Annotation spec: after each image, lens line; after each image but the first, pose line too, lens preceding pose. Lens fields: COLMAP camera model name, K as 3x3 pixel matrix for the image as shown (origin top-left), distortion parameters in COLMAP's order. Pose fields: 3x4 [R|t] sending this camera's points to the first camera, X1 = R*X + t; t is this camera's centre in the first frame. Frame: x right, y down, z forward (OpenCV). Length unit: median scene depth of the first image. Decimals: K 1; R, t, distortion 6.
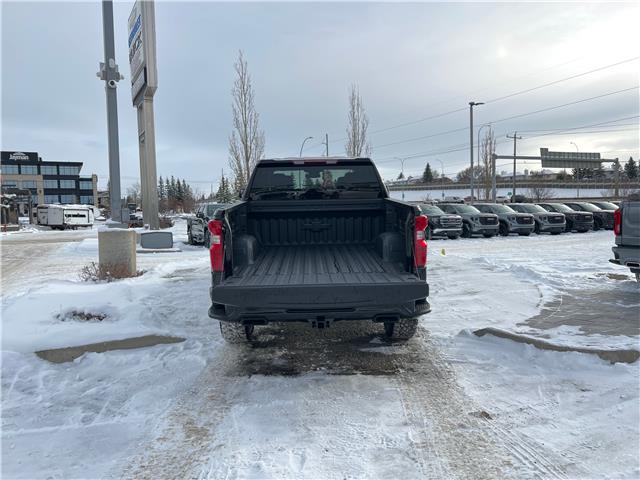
lens RADIAL K [[480.1, 0, 320.0], [0, 480.1, 240.6], [0, 0, 1]] dist [0.047837, -0.045876]
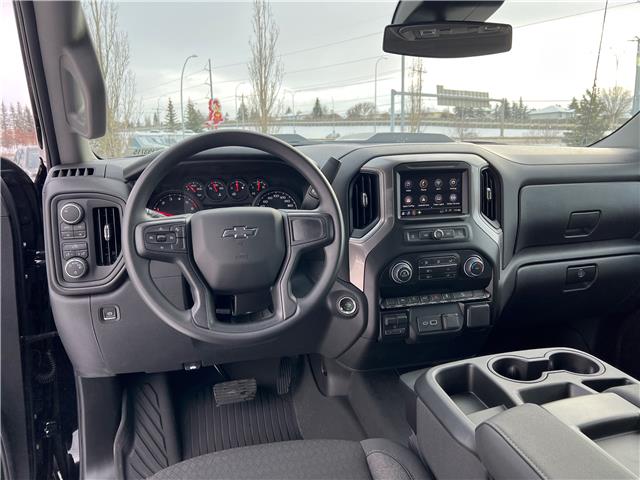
lens RADIAL K [[480.1, 0, 319.2], [0, 480.1, 228.9], [0, 0, 1]] dist [0.047837, -0.045876]
pose [[0.972611, -0.030227, 0.230466, -0.072335], [0.005152, 0.994068, 0.108638, -0.100135], [-0.232383, -0.104475, 0.966997, 0.878290]]
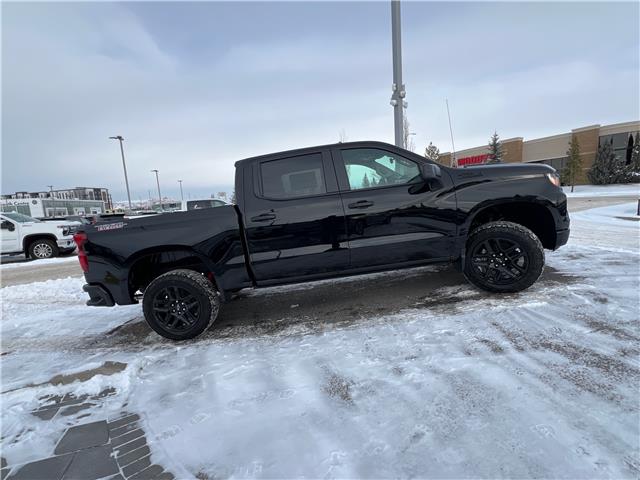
lens RADIAL K [[300.8, 0, 324.8], [0, 300.8, 241.7], [0, 0, 1]] dist [0.000818, 0.001167]
pose [[-0.034999, 0.165515, -0.985586, 0.525282], [0.014100, 0.986174, 0.165113, -0.084020], [0.999288, -0.008118, -0.036849, 0.882547]]
